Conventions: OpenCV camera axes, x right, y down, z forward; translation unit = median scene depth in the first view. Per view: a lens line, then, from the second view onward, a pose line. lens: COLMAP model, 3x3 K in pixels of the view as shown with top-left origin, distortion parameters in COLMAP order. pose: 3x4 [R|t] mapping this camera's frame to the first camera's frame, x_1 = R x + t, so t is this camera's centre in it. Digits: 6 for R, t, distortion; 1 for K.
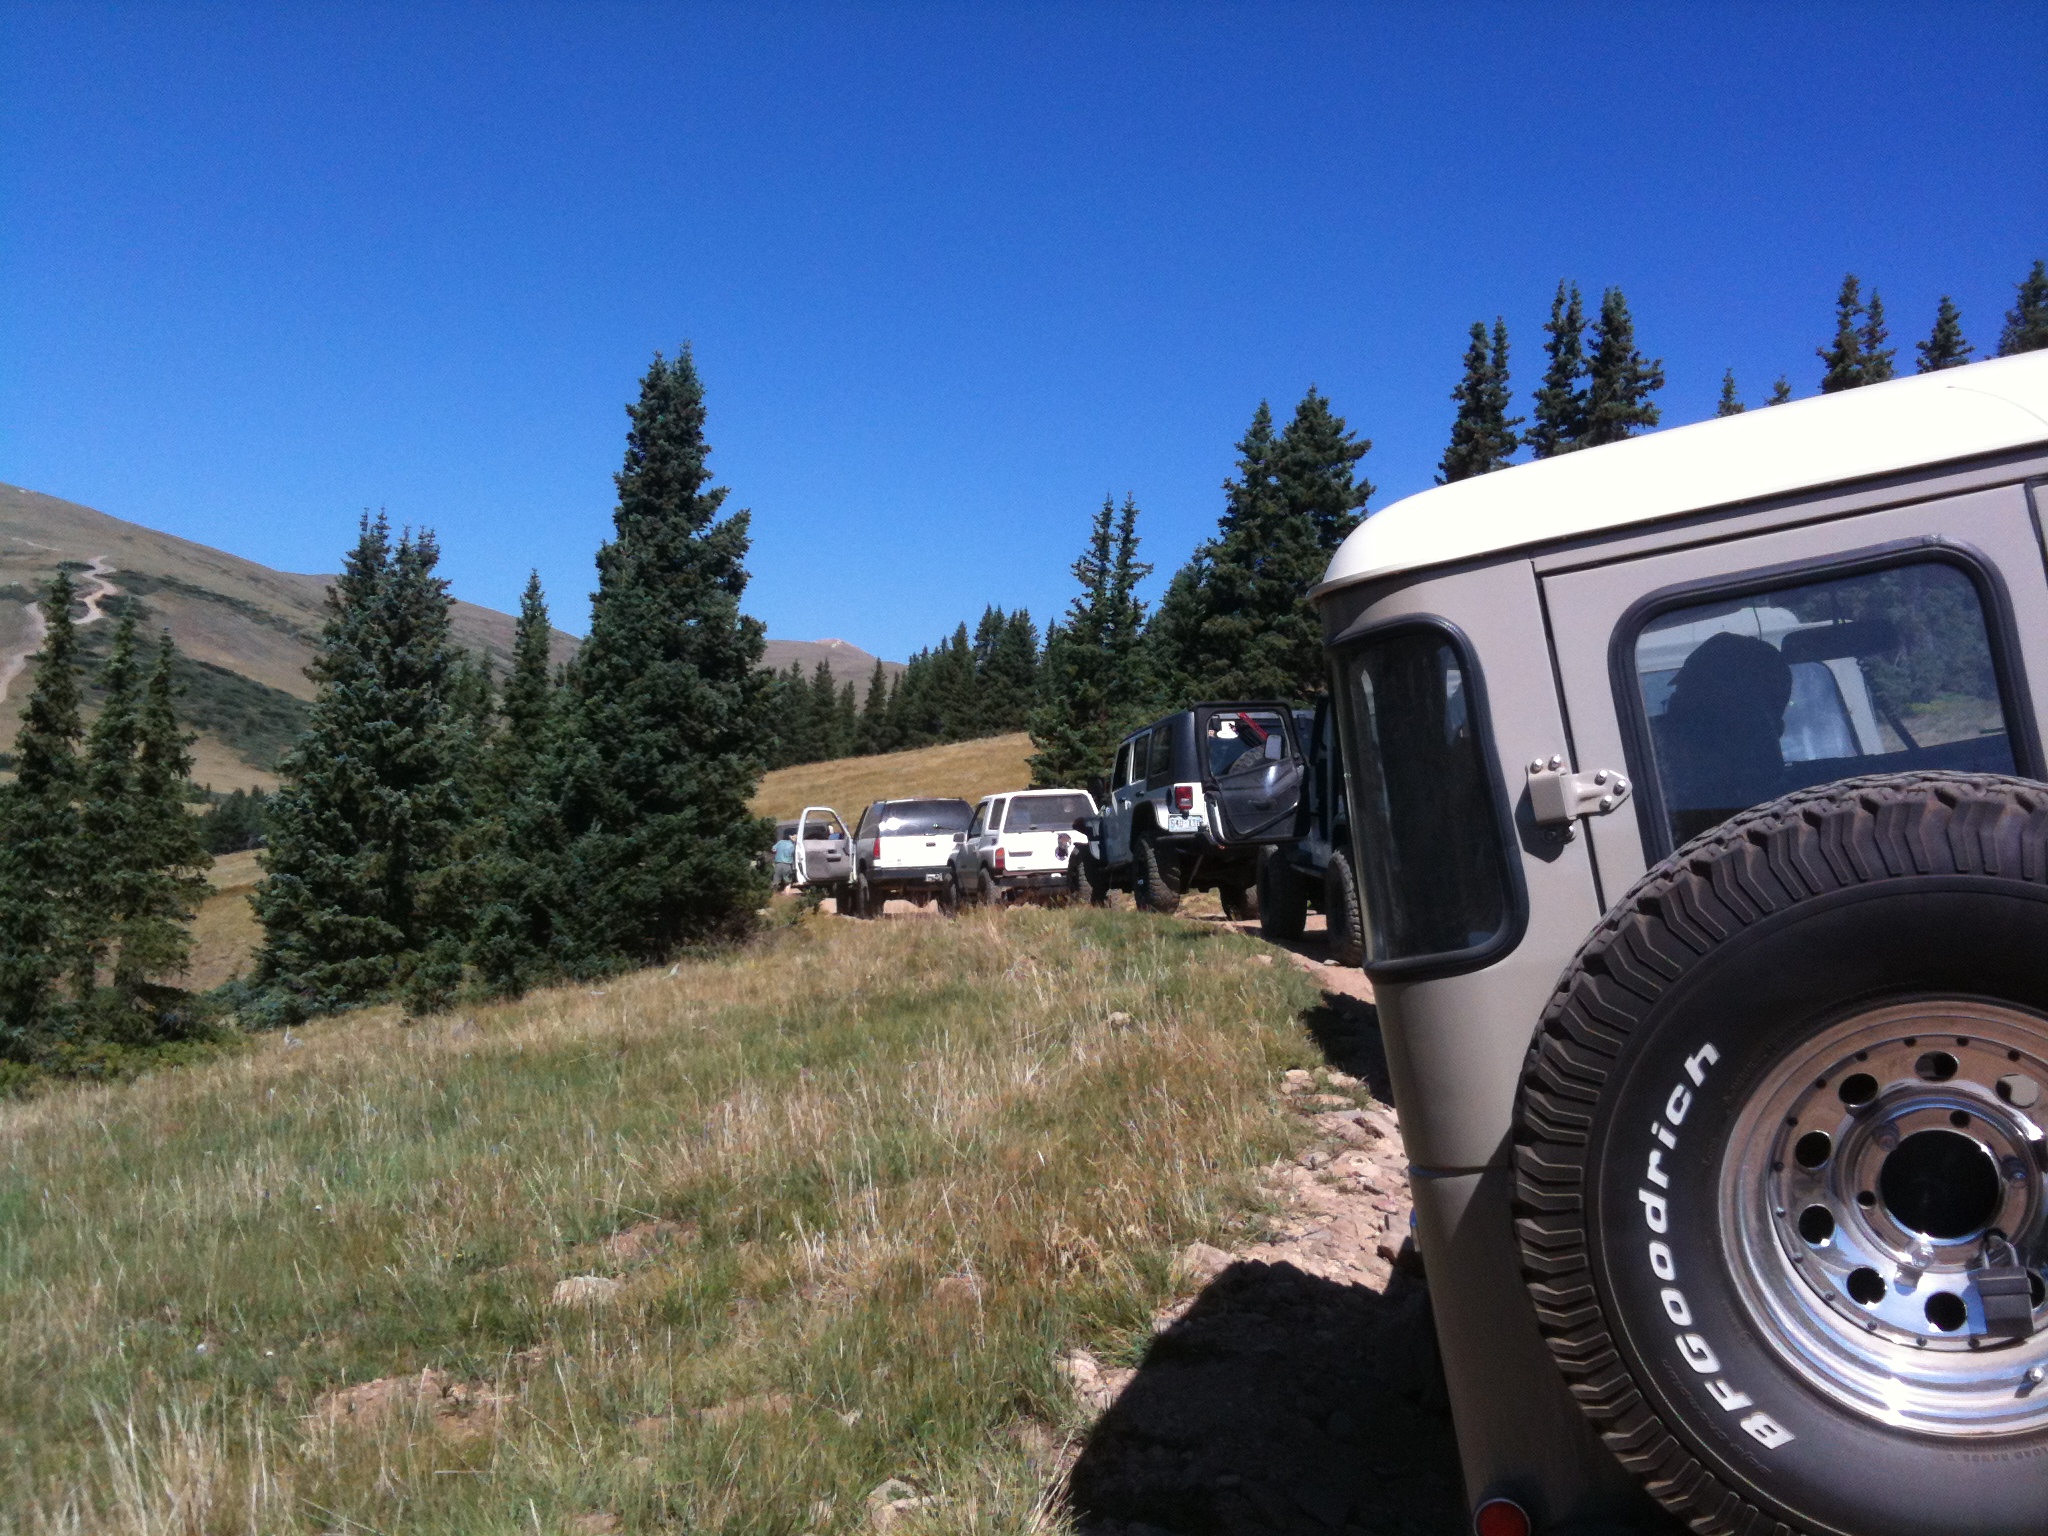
lens RADIAL K [[2183.1, 0, 1024.0], [0, 2183.1, 768.0], [0, 0, 1]] dist [0.126214, -0.406223]
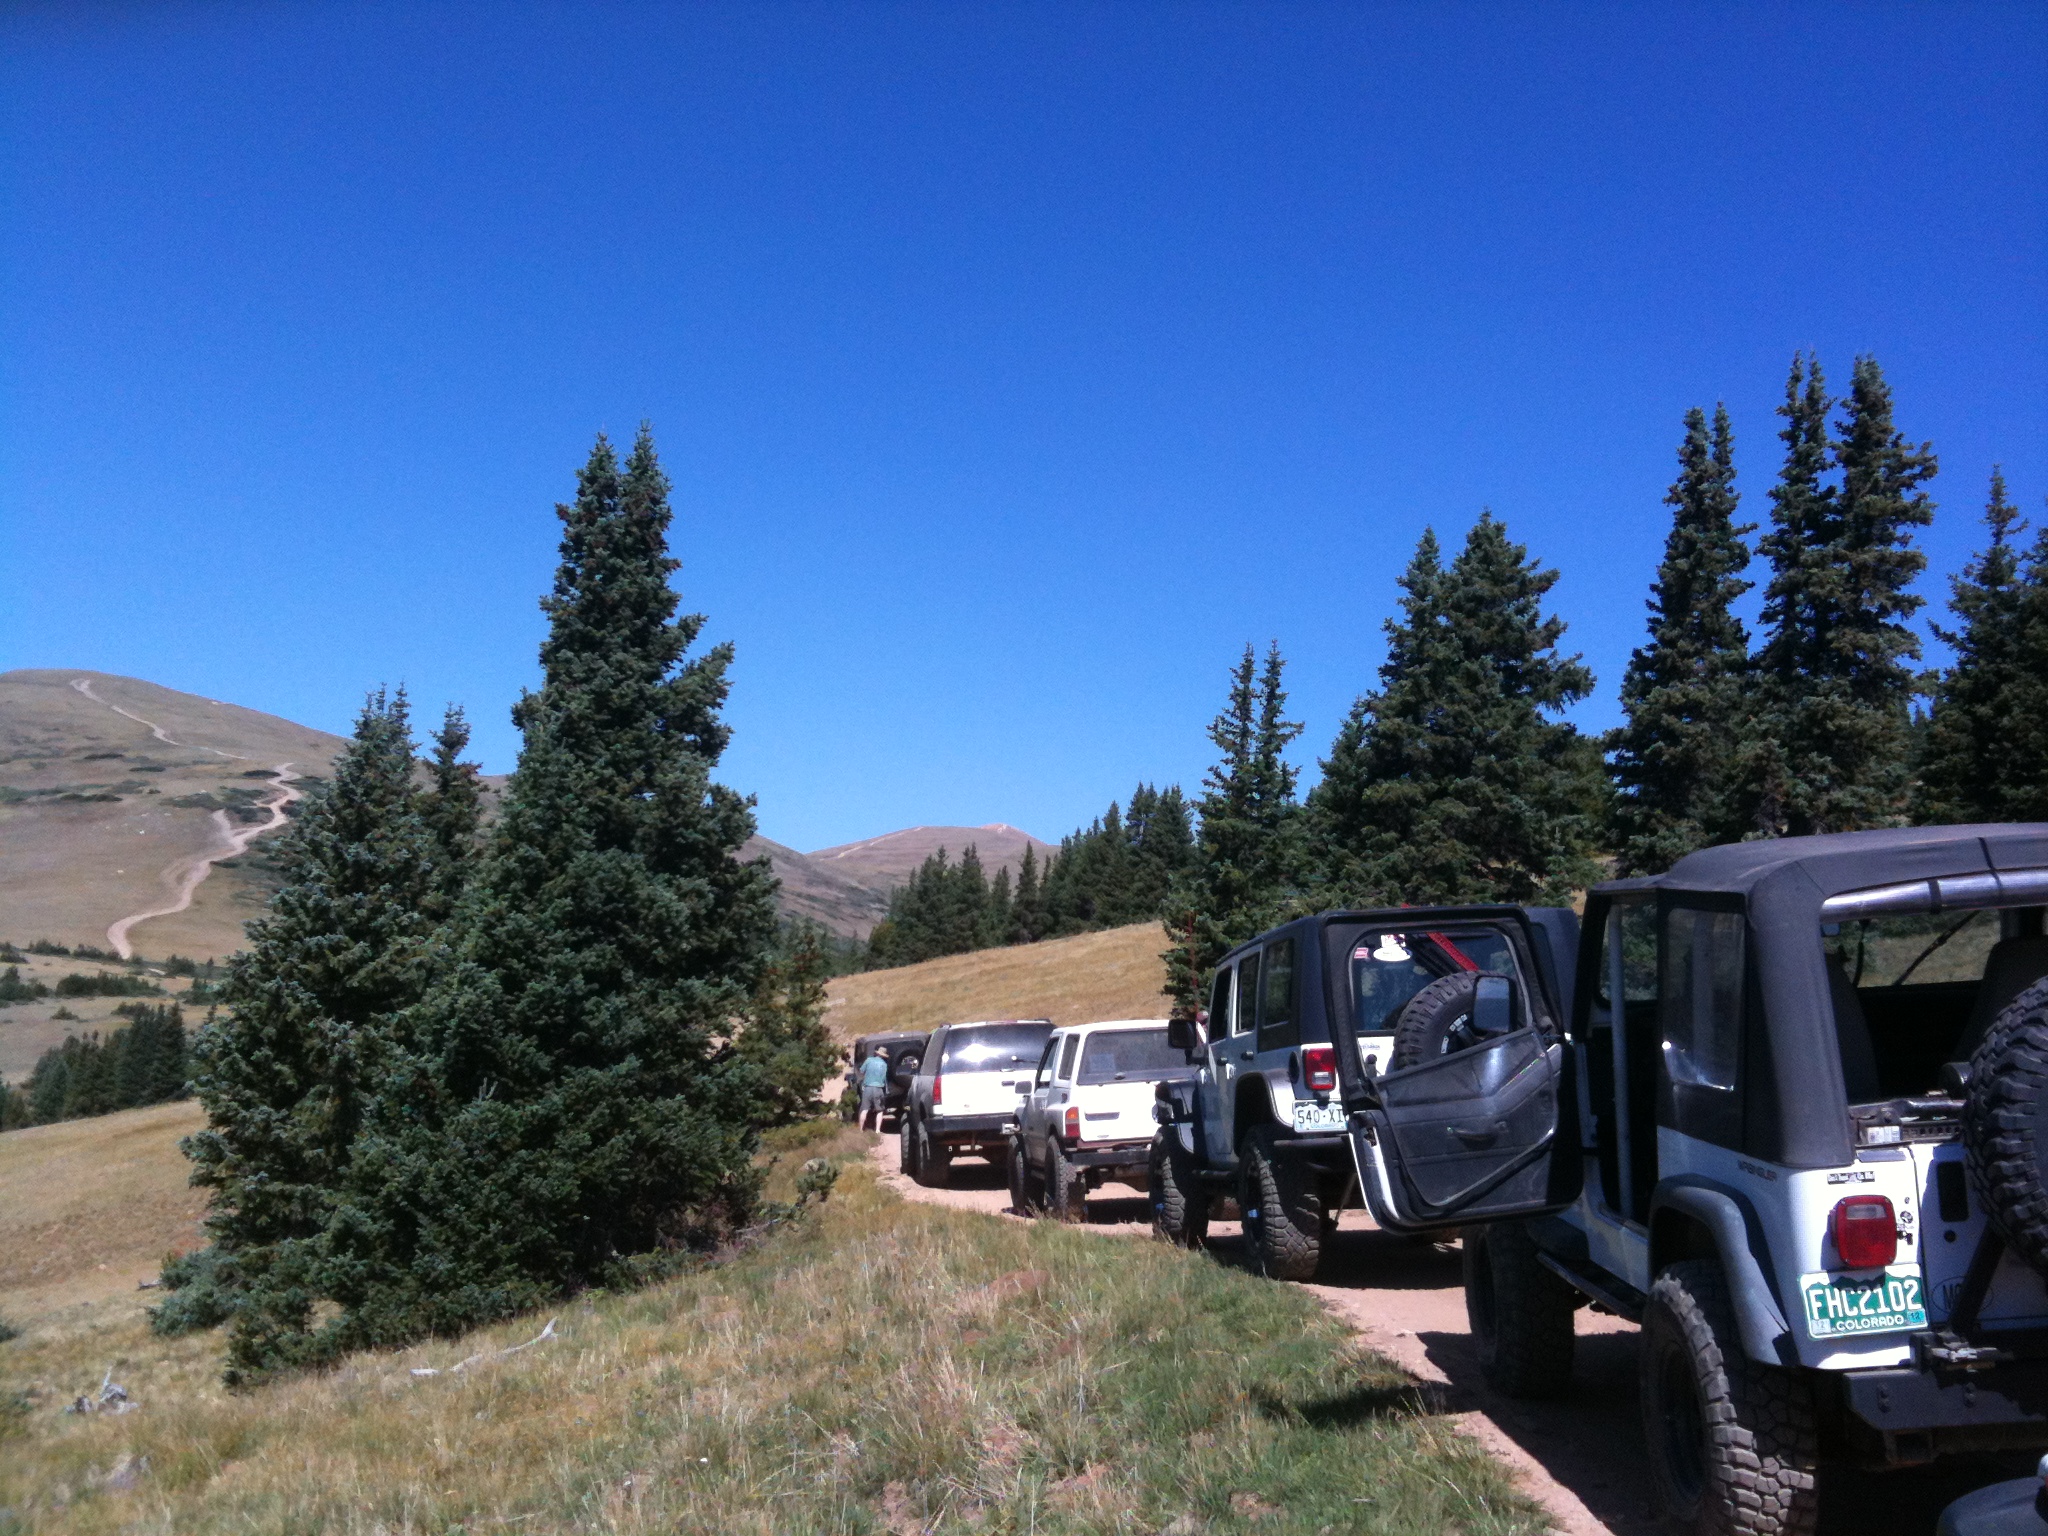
lens RADIAL K [[2172.7, 0, 1024.0], [0, 2172.7, 768.0], [0, 0, 1]] dist [0.165898, -0.708834]
pose [[0.996730, -0.027311, -0.076053, 0.019627], [0.020865, 0.996222, -0.084300, -0.008488], [0.078068, 0.082437, 0.993534, 0.200549]]
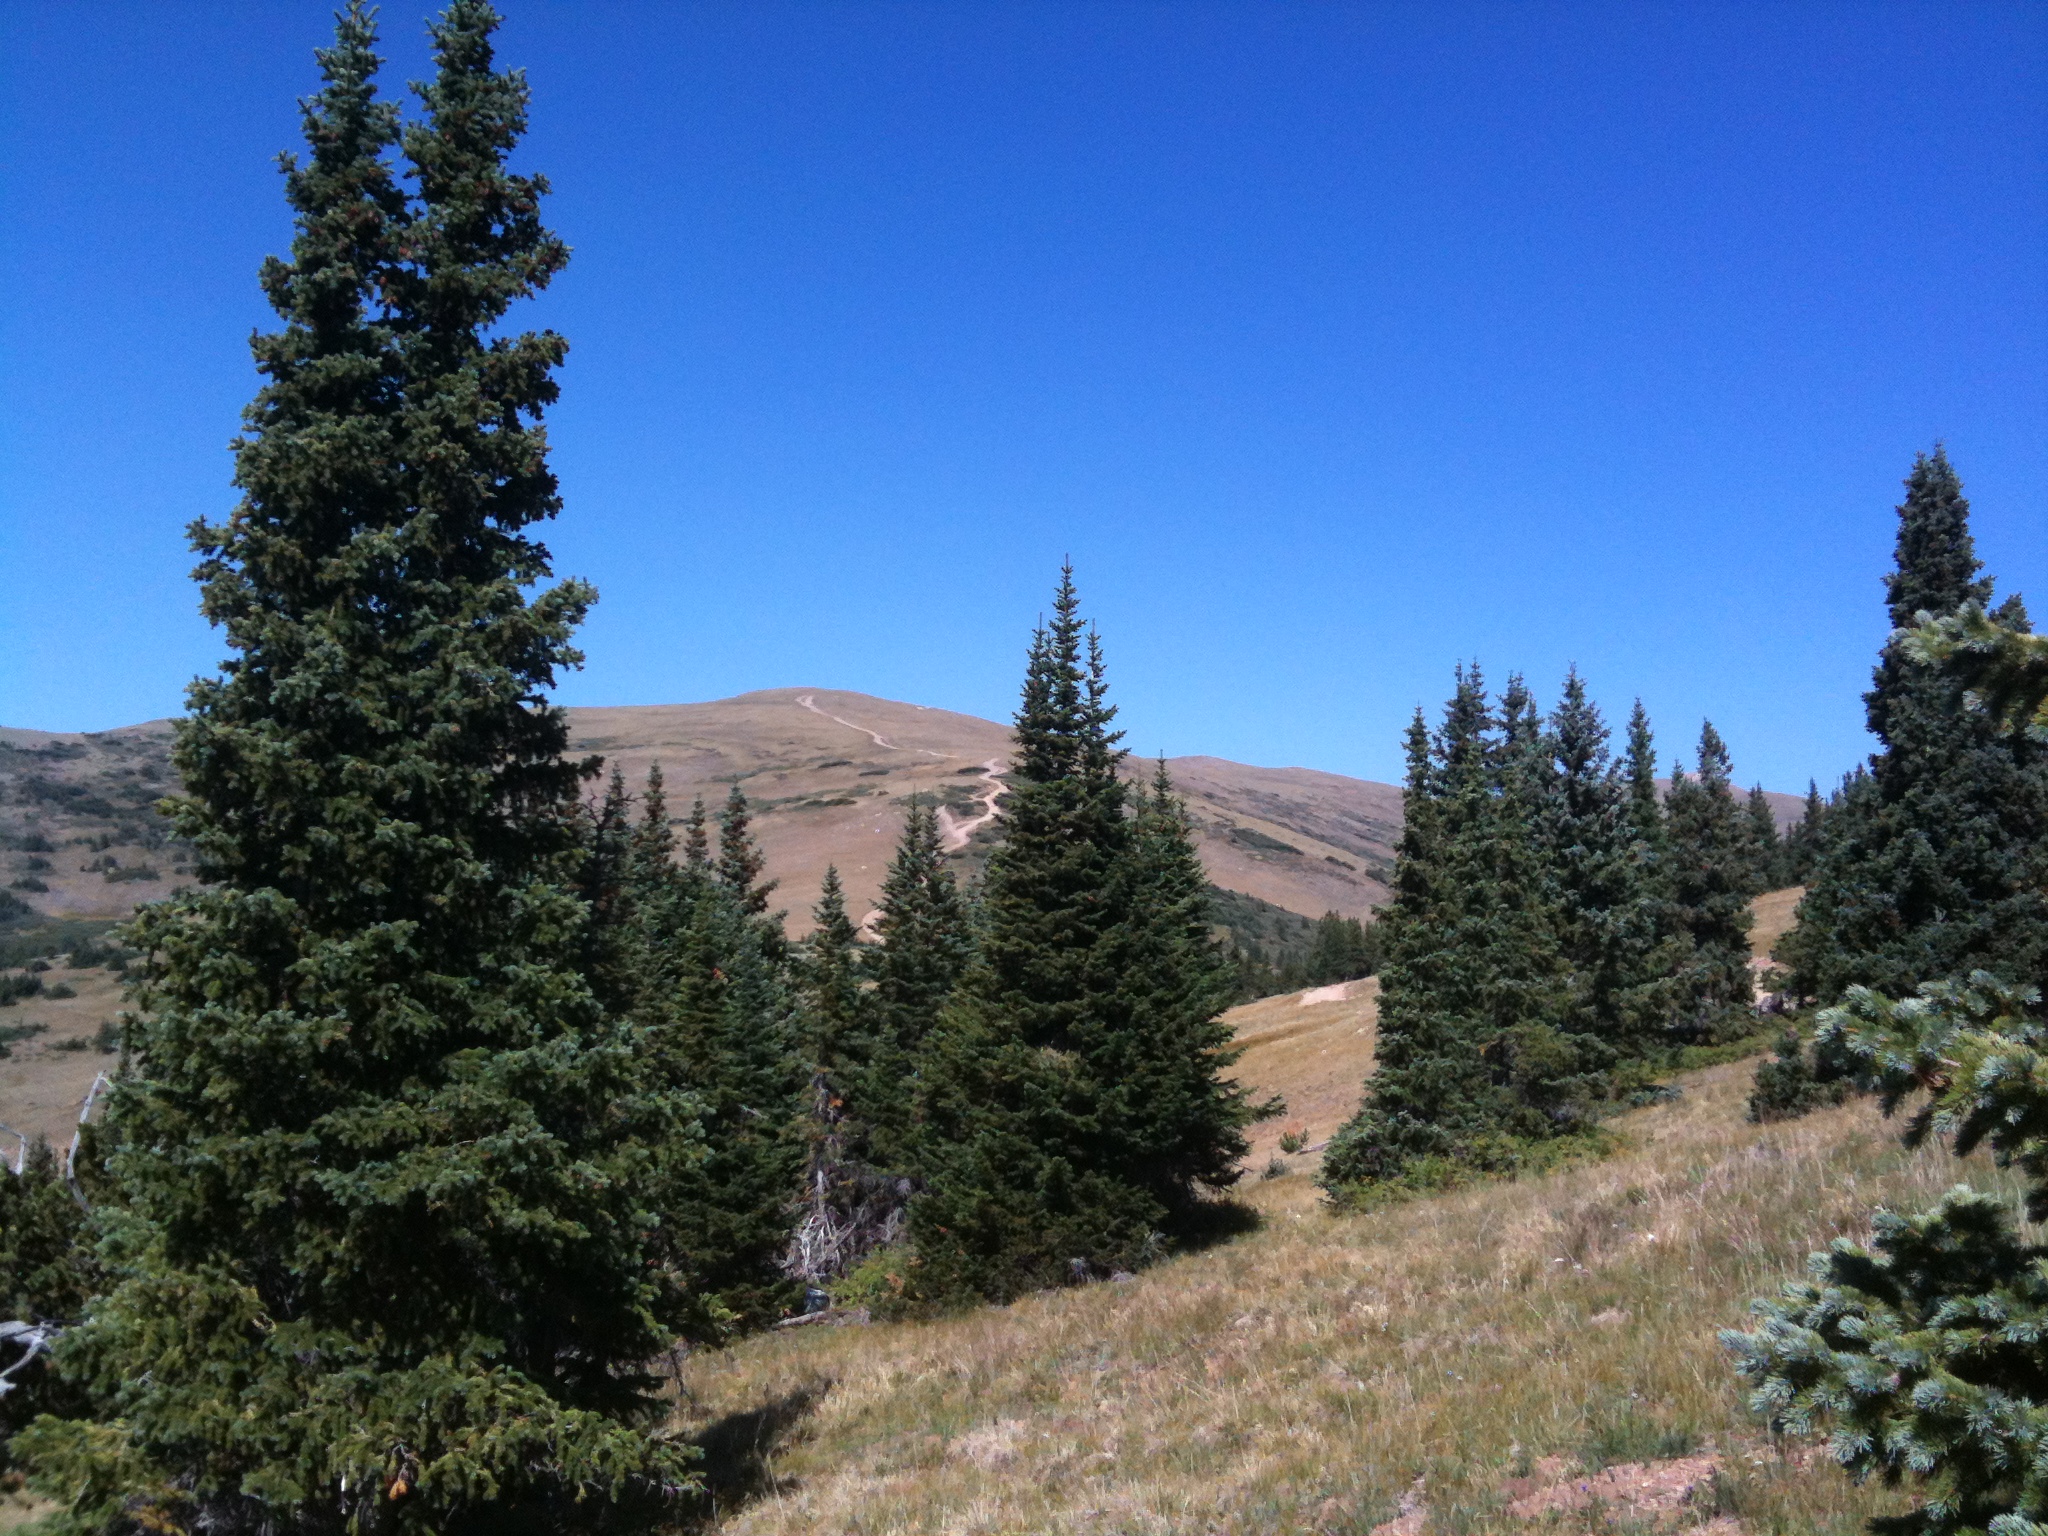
lens RADIAL K [[2183.1, 0, 1024.0], [0, 2183.1, 768.0], [0, 0, 1]] dist [0.126214, -0.406223]
pose [[0.926450, -0.092310, -0.364925, -0.134003], [0.066072, 0.994292, -0.083773, 0.010707], [0.370575, 0.053501, 0.927261, -0.068328]]
